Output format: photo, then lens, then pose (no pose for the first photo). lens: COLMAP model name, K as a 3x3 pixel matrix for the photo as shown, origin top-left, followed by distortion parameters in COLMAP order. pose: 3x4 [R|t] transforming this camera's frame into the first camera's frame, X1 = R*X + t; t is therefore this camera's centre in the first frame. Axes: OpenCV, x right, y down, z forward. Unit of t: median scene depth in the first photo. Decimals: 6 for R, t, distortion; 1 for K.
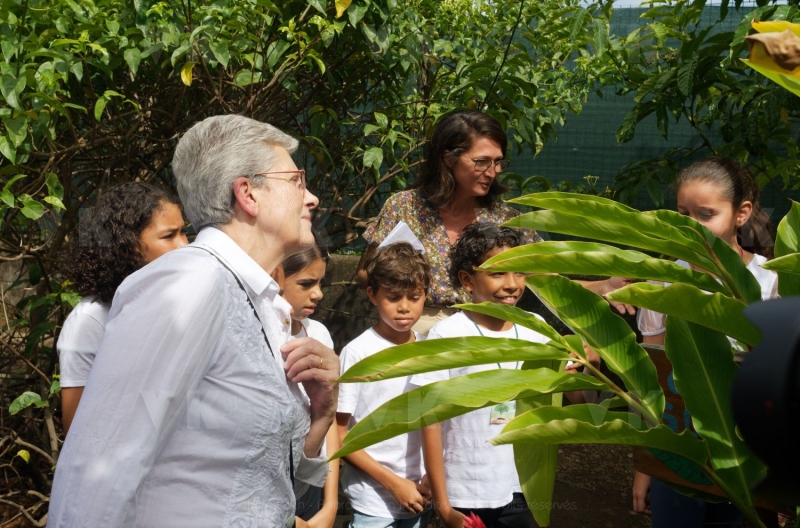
lens RADIAL K [[769.0, 0, 400.0], [0, 769.0, 264.0], [0, 0, 1]] dist [0.006420, -0.003340]
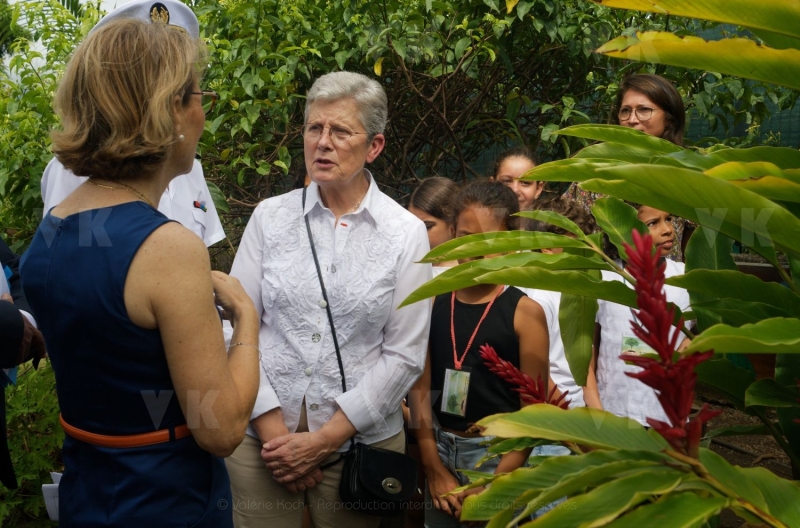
lens RADIAL K [[769.0, 0, 400.0], [0, 769.0, 264.0], [0, 0, 1]] dist [0.006420, -0.003340]
pose [[0.935717, 0.018263, -0.352279, 0.191591], [-0.023970, 0.999643, -0.011845, 0.086453], [0.351936, 0.019527, 0.935820, -0.167021]]
